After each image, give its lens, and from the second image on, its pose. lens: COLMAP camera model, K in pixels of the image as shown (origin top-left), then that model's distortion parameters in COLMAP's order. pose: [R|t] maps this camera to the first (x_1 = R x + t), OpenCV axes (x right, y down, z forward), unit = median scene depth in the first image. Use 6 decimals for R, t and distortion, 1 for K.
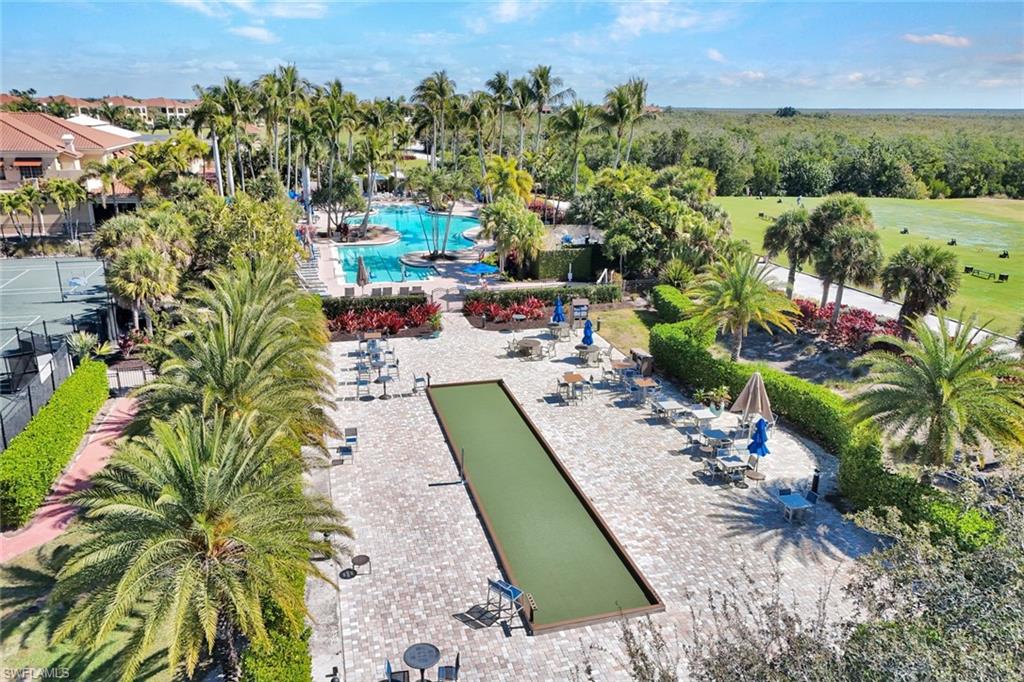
lens RADIAL K [[745.6, 0, 512.0], [0, 745.6, 341.0], [0, 0, 1]] dist [0.058733, -0.003657]
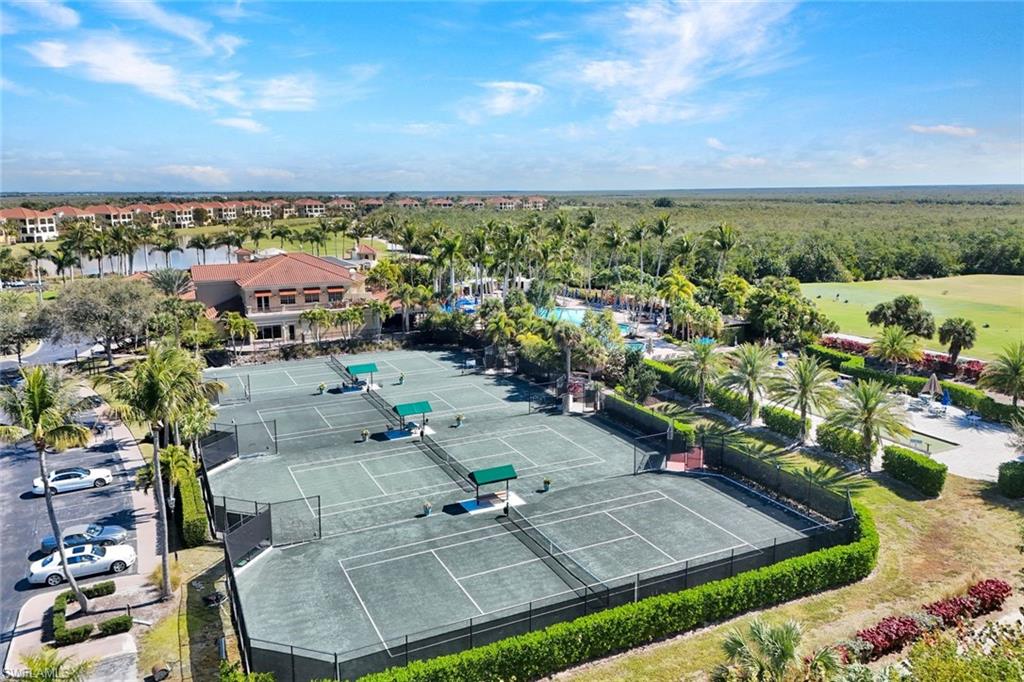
lens RADIAL K [[756.5, 0, 516.6], [0, 756.5, 338.0], [0, 0, 1]] dist [0.134206, -0.197838]
pose [[0.981447, -0.054253, 0.183899, -0.554488], [0.074343, 0.991777, -0.104171, 0.032785], [-0.176735, 0.115910, 0.977410, -0.459630]]
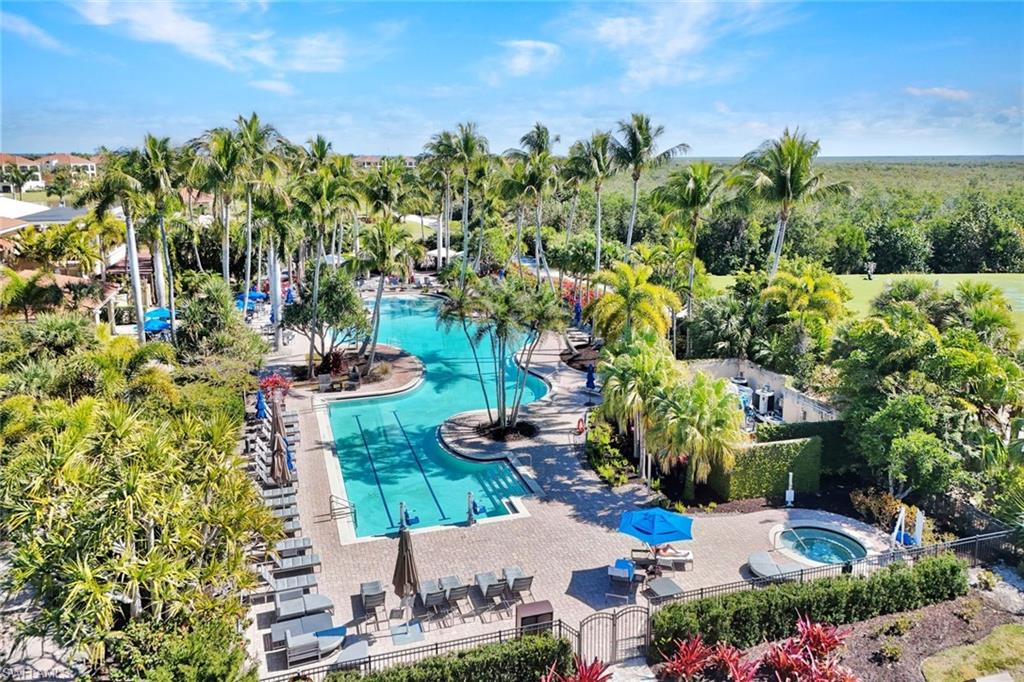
lens RADIAL K [[746.3, 0, 514.1], [0, 746.3, 300.3], [0, 0, 1]] dist [0.095620, -0.097063]
pose [[0.998594, -0.018695, 0.049596, -0.104850], [0.024209, 0.993298, -0.113021, -0.127996], [-0.047151, 0.114063, 0.992354, 0.361126]]
